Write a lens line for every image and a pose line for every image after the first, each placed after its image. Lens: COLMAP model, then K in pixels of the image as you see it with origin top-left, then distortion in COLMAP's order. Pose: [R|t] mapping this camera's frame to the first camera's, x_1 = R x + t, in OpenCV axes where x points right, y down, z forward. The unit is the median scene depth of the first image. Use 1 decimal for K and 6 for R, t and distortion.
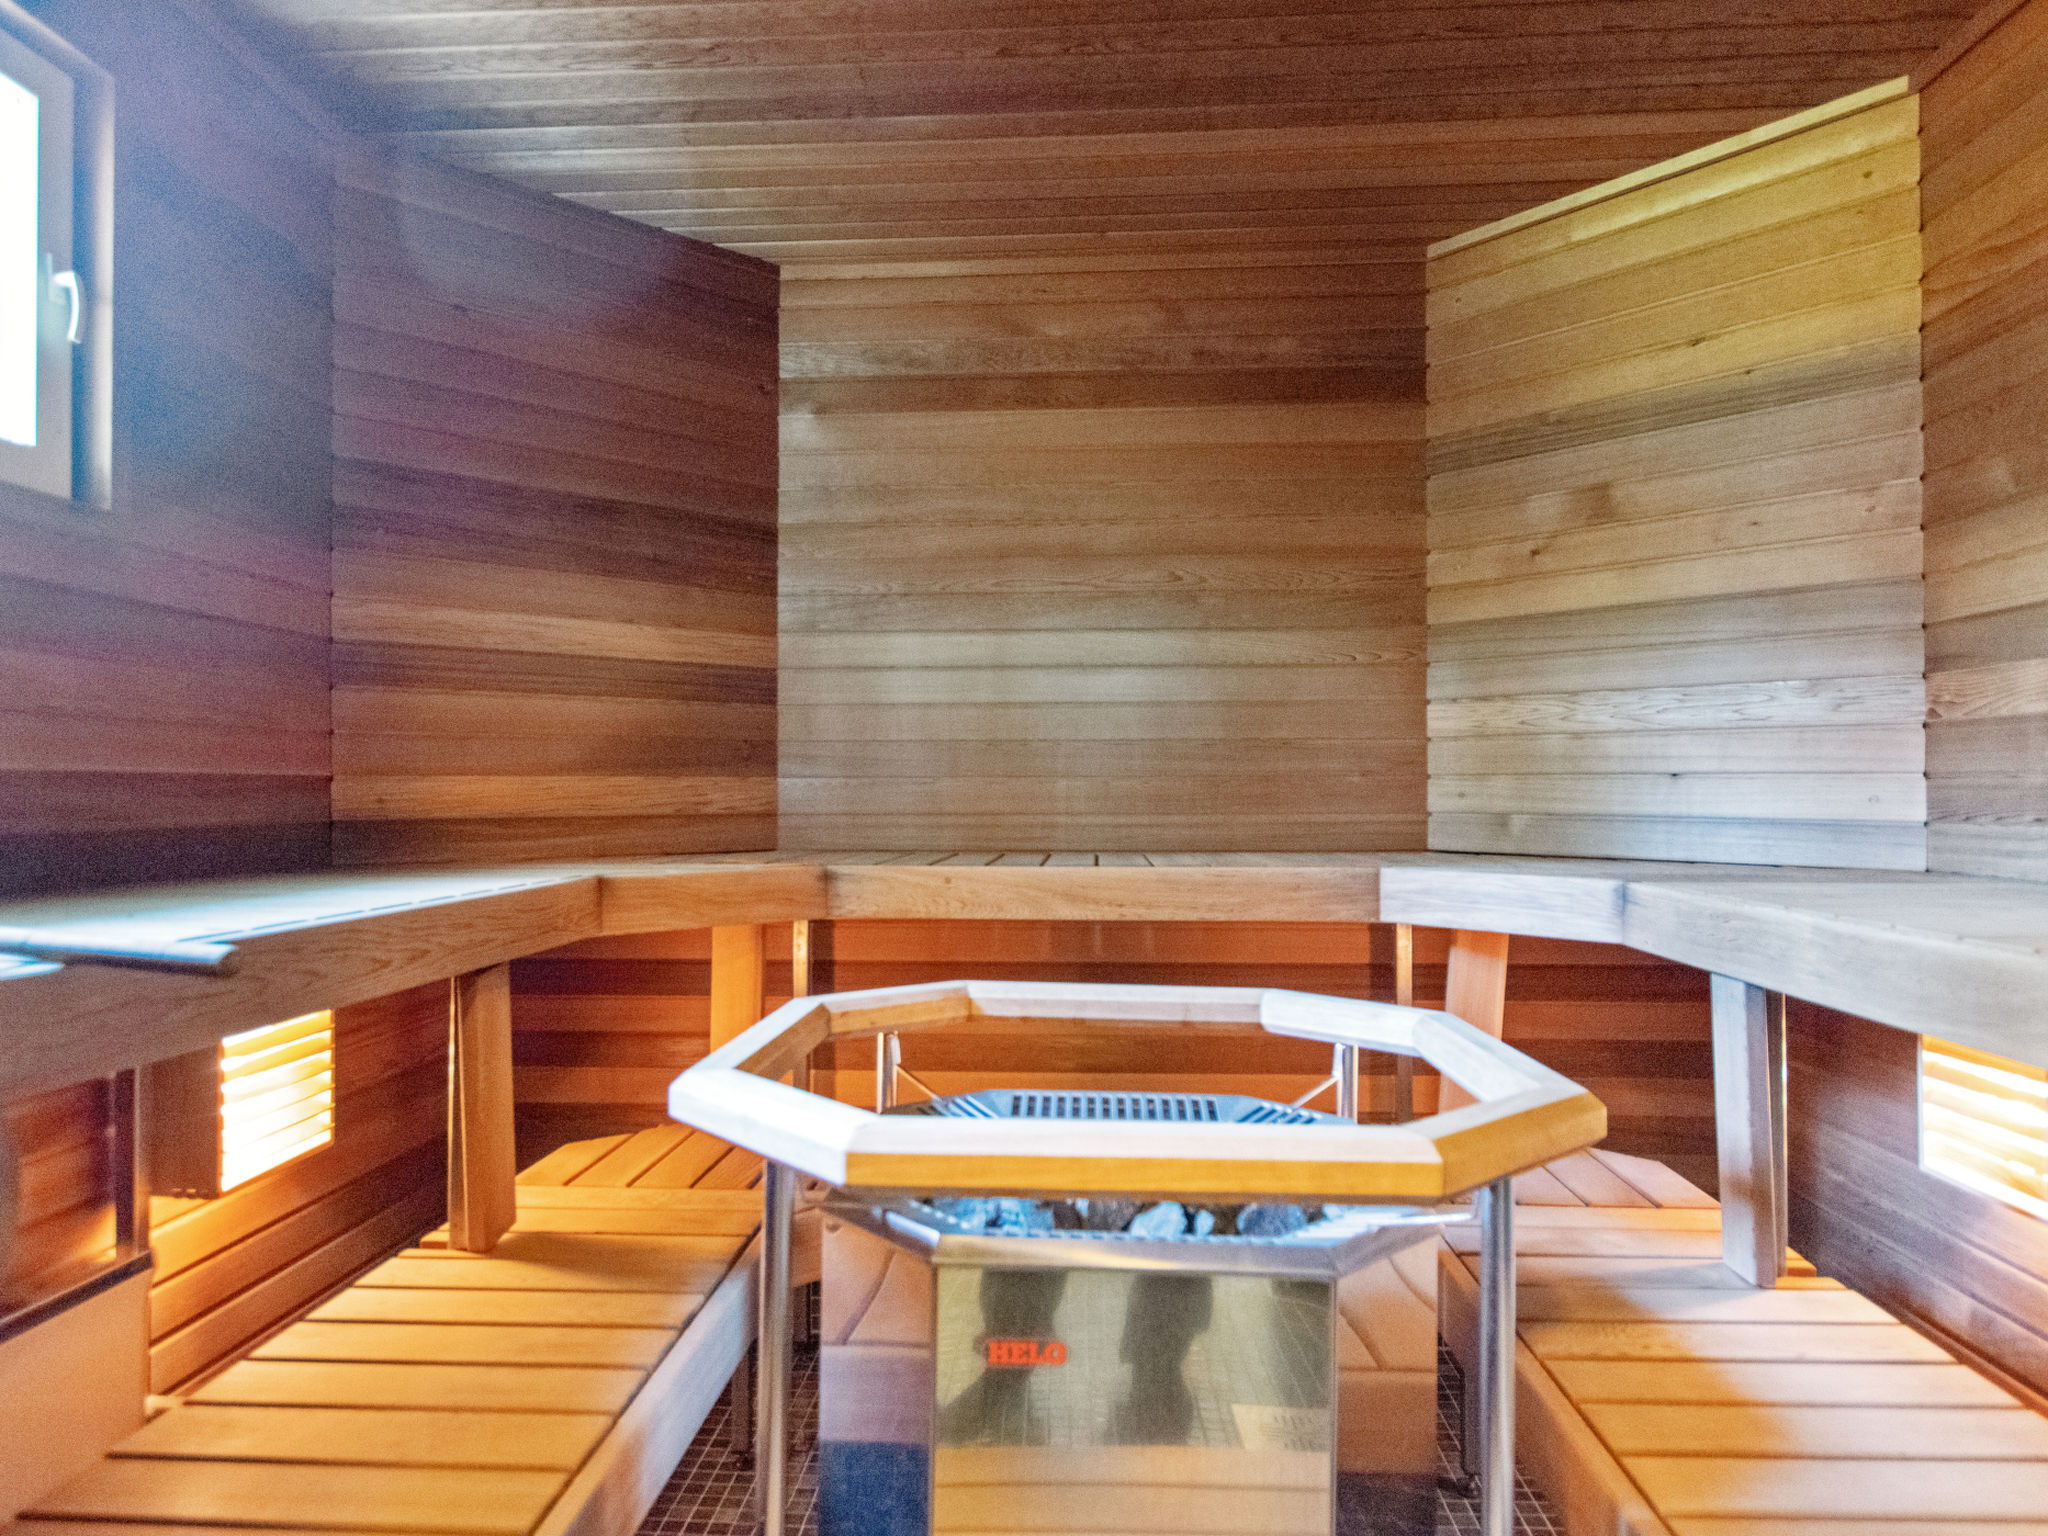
lens RADIAL K [[1247.4, 0, 1026.6], [0, 1247.4, 772.4], [0, 0, 1]] dist [-0.006614, 0.001900]
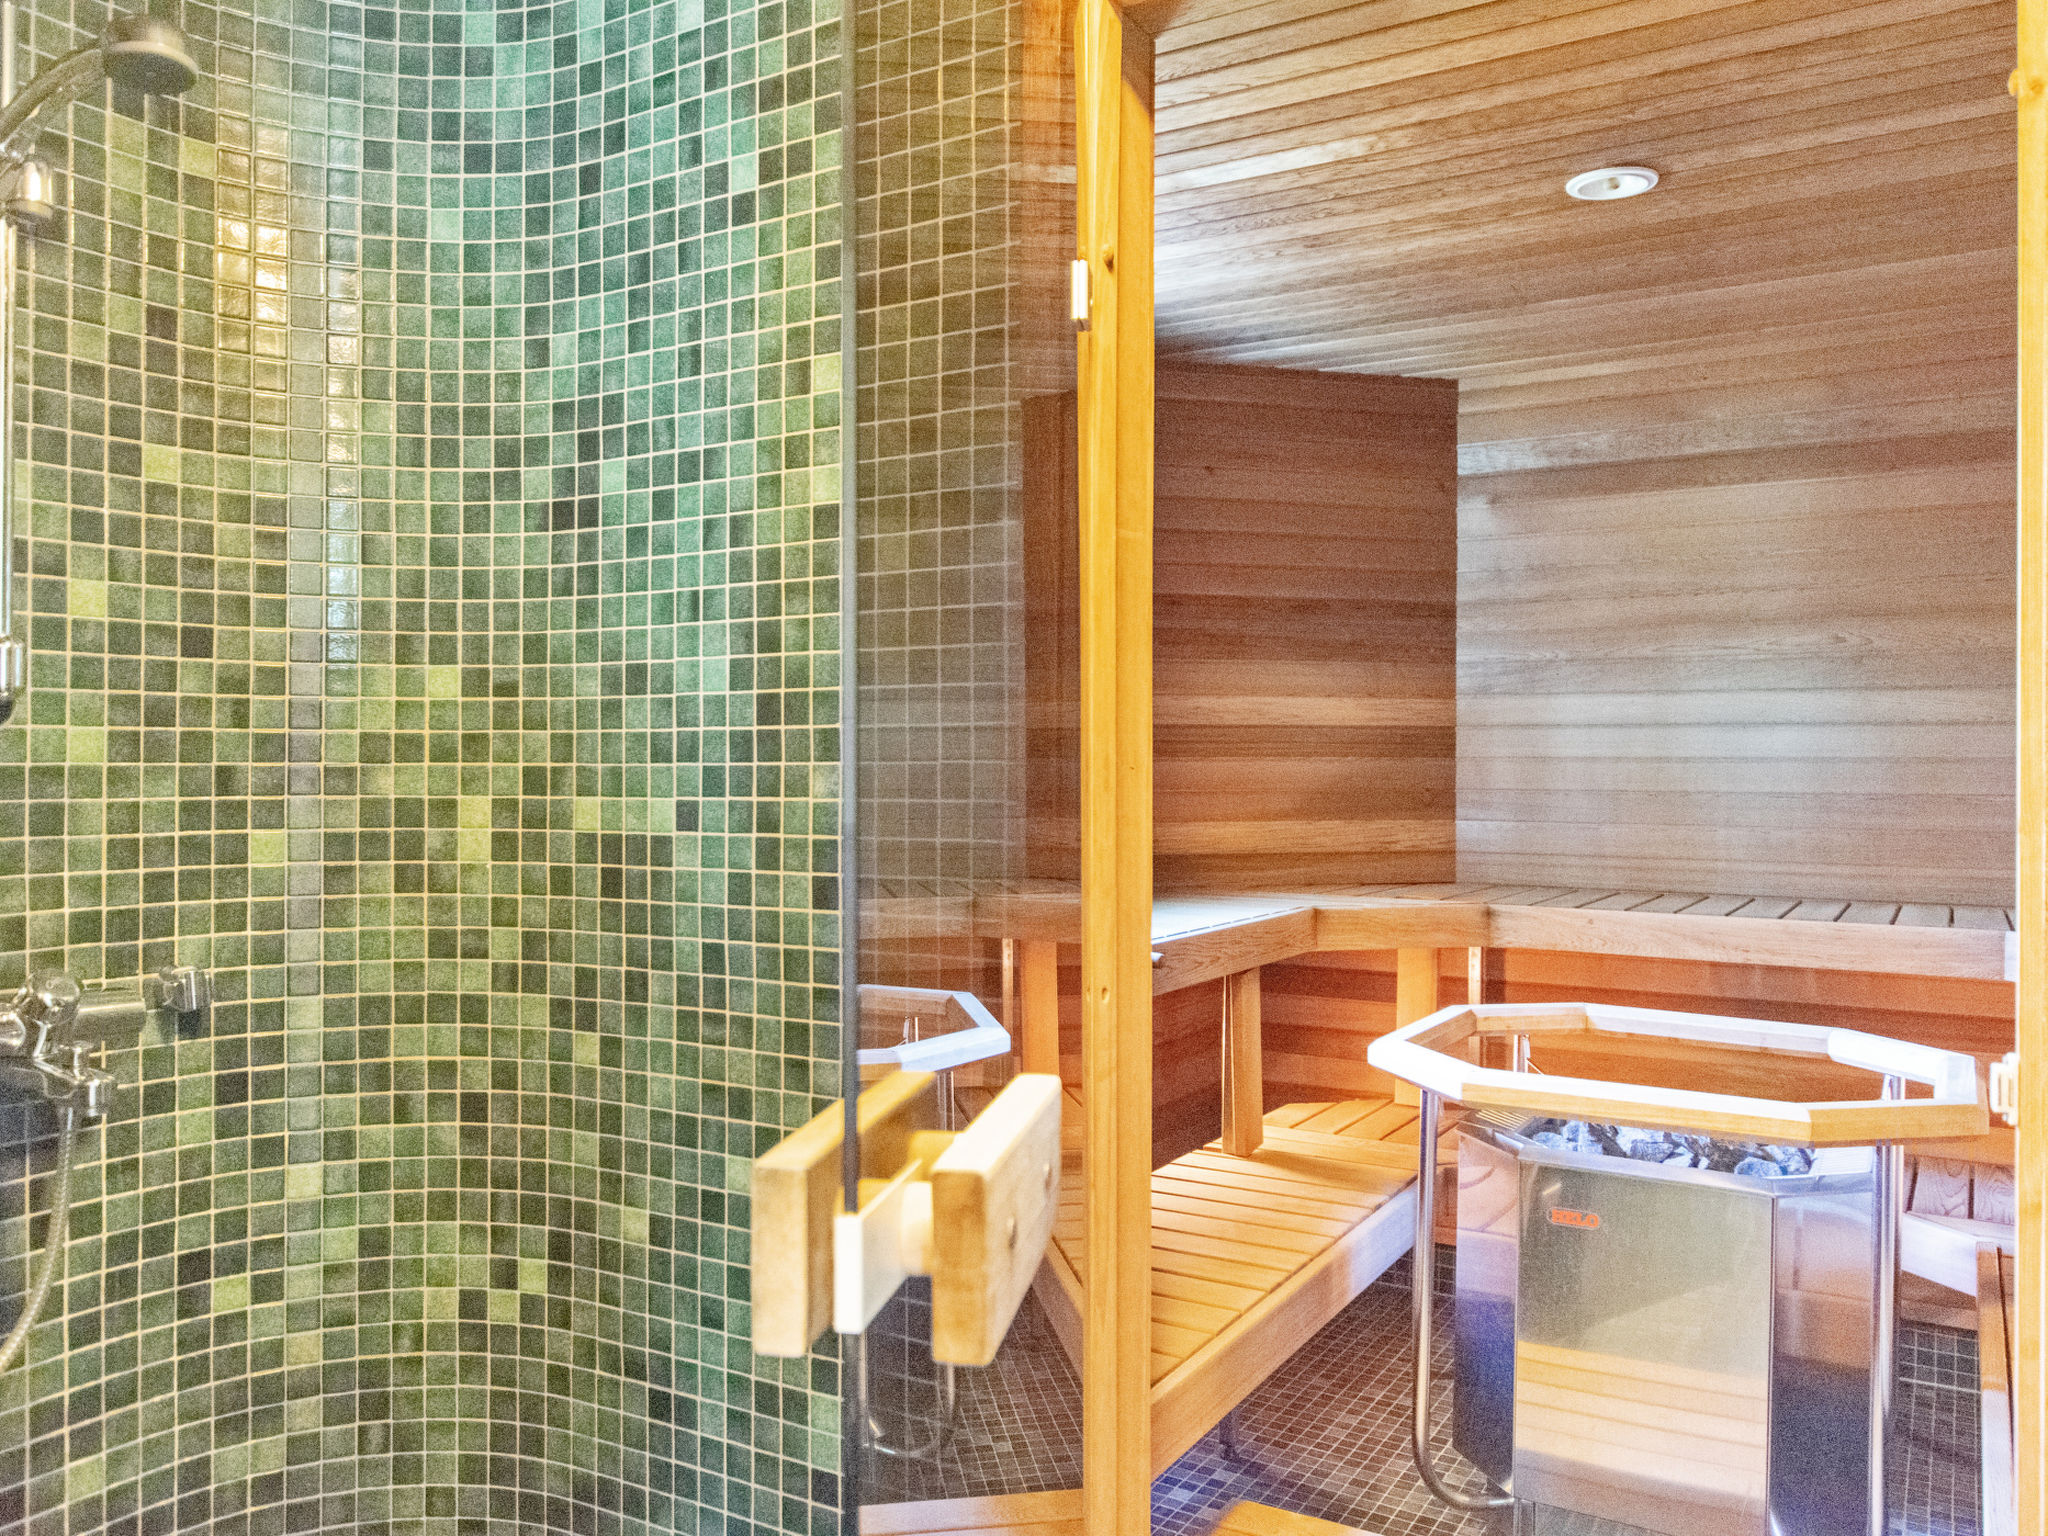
lens RADIAL K [[1574.7, 0, 1025.3], [0, 1574.7, 764.1], [0, 0, 1]] dist [-0.012011, 0.003867]
pose [[0.883832, 0.006485, -0.467759, 0.132938], [0.002022, 0.999842, 0.017681, -0.076443], [0.467799, -0.016573, 0.883679, -0.488308]]
